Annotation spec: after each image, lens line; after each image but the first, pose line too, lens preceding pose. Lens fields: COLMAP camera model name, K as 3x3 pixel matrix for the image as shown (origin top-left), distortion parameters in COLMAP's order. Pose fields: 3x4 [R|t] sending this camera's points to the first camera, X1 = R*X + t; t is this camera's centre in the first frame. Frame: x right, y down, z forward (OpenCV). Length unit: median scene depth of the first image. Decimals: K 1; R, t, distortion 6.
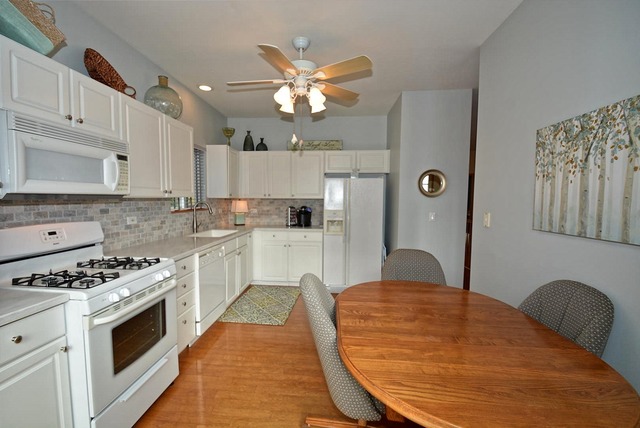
lens RADIAL K [[289.7, 0, 307.4], [0, 289.7, 219.2], [0, 0, 1]] dist [0.012001, -0.015853]
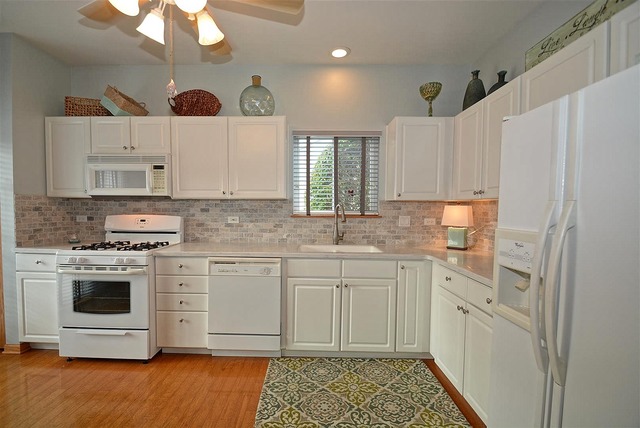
lens RADIAL K [[289.7, 0, 307.4], [0, 289.7, 219.2], [0, 0, 1]] dist [0.012001, -0.015853]
pose [[0.062908, 0.036572, -0.997349, 0.622882], [-0.081072, 0.996213, 0.031417, -0.065788], [0.994721, 0.078880, 0.065635, 1.398584]]
